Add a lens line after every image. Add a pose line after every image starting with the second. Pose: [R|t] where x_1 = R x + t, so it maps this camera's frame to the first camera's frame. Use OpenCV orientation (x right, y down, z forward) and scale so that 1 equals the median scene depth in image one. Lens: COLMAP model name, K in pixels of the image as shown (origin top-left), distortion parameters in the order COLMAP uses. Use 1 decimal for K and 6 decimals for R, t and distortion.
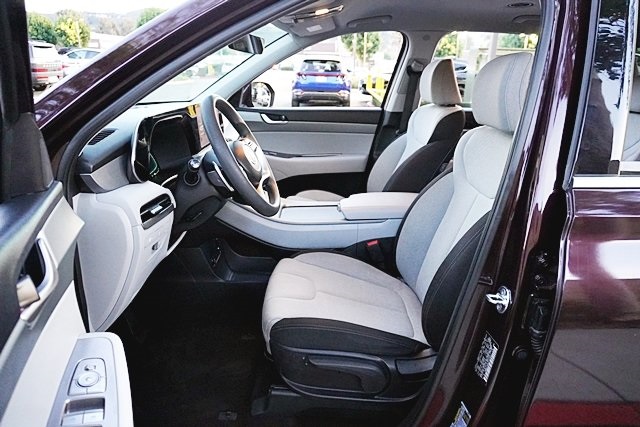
lens RADIAL K [[433.6, 0, 320.0], [0, 433.6, 213.5], [0, 0, 1]] dist [-0.056336, 0.048009]
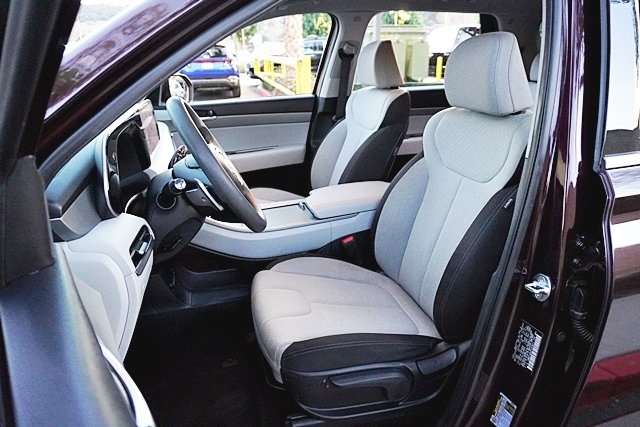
lens RADIAL K [[433.6, 0, 320.0], [0, 433.6, 213.5], [0, 0, 1]] dist [-0.056336, 0.048009]
pose [[0.963718, -0.133246, 0.231287, -0.146232], [0.124514, 0.990853, 0.052019, -0.044551], [-0.236103, -0.021334, 0.971494, 0.087871]]
